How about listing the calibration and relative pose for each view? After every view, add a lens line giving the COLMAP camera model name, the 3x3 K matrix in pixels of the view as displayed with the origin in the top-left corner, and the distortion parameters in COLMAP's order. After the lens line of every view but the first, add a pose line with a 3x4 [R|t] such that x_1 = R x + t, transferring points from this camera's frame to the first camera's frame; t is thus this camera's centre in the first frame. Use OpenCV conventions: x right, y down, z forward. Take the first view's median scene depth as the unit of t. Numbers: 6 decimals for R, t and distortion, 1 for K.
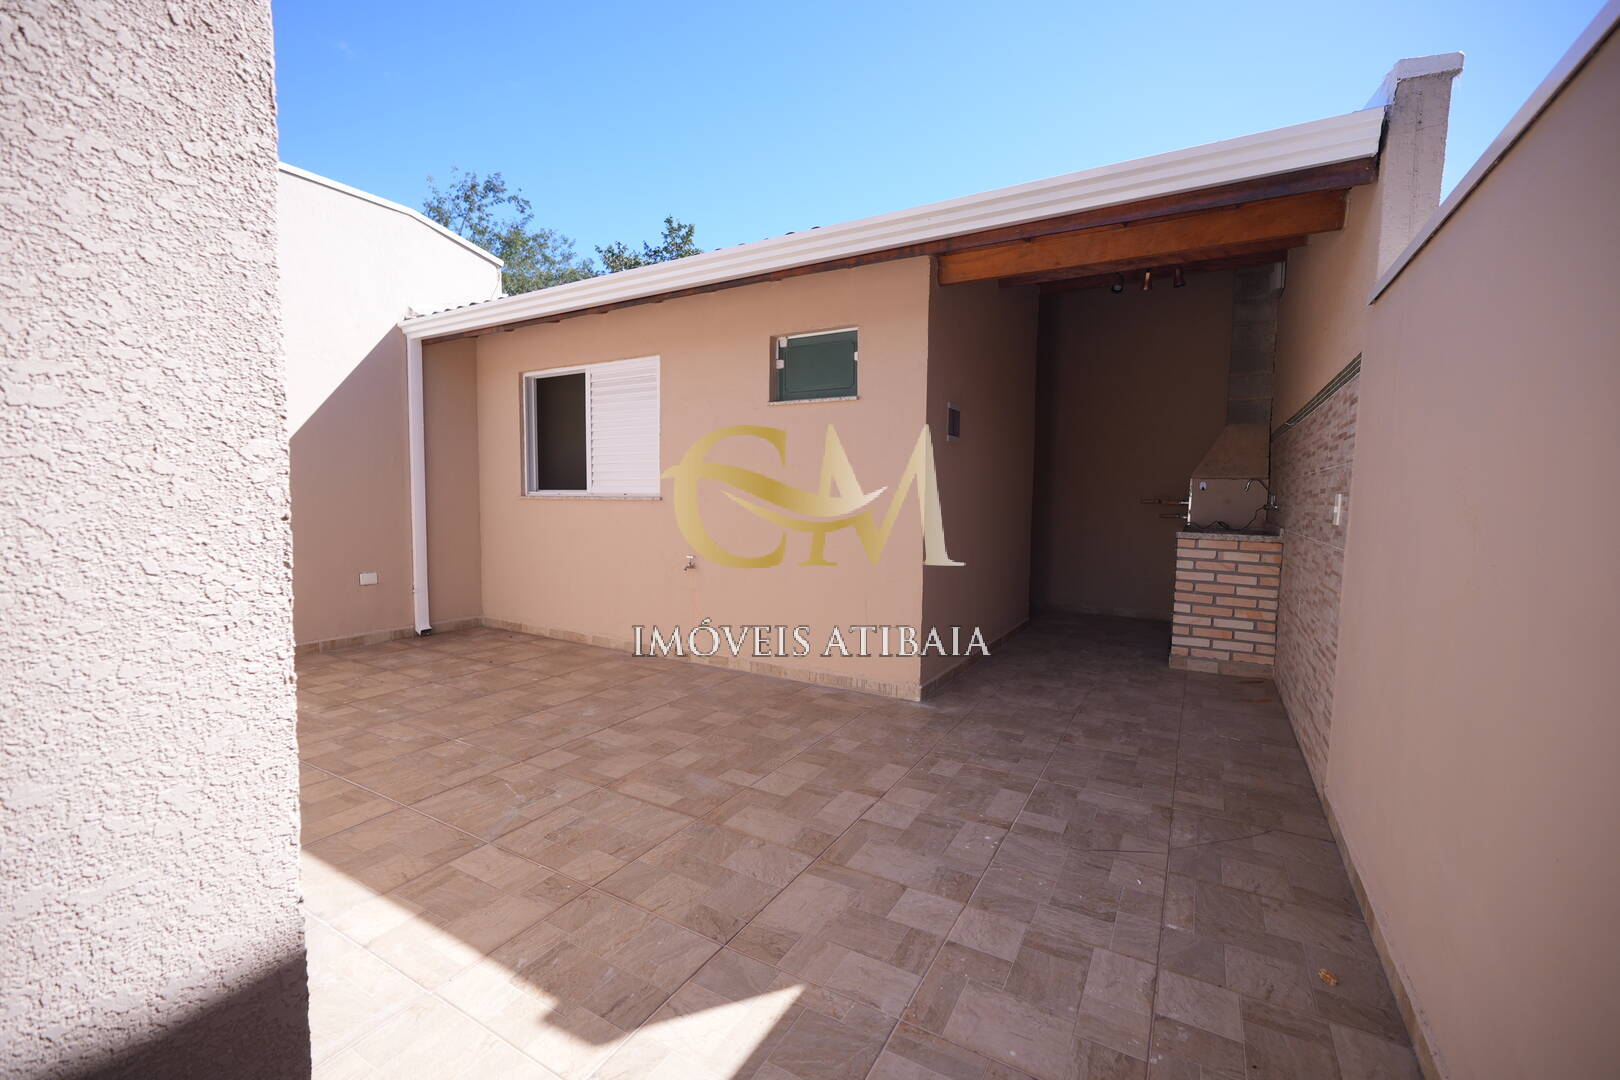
lens RADIAL K [[677.3, 0, 808.2], [0, 677.3, 542.9], [0, 0, 1]] dist [-0.006357, 0.003785]
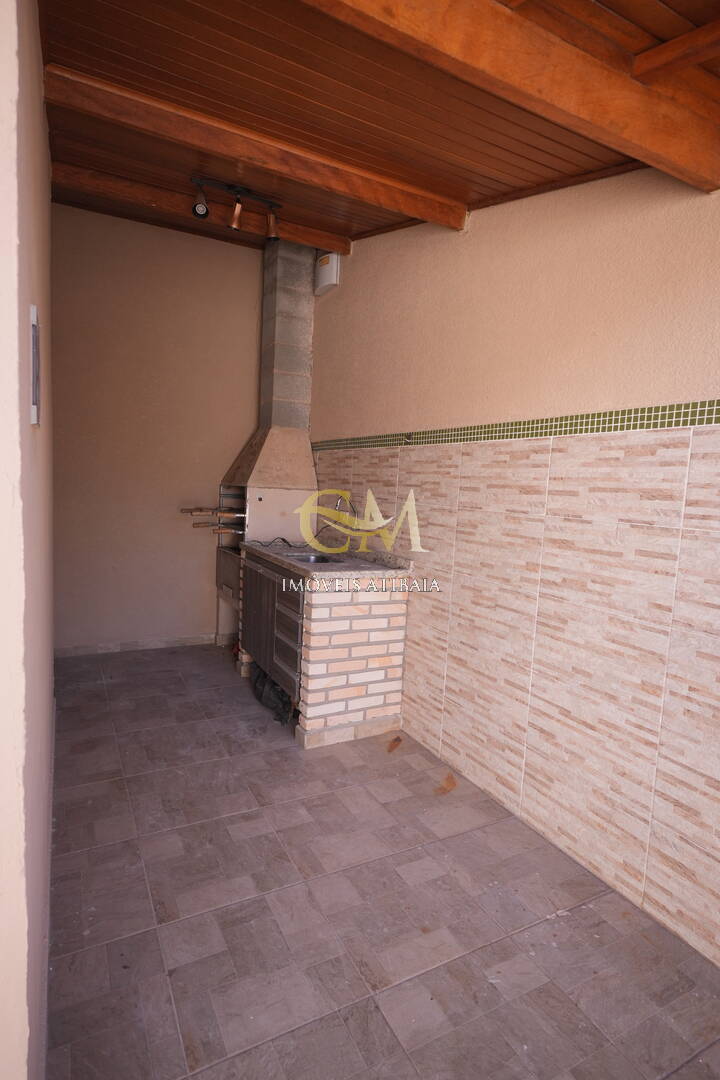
lens RADIAL K [[569.6, 0, 359.9], [0, 569.6, 539.1], [0, 0, 1]] dist [0.002012, 0.000268]
pose [[0.529276, -0.070226, 0.845539, 0.042730], [0.018890, 0.997297, 0.071006, -0.098602], [-0.848240, -0.021609, 0.529172, 0.636640]]
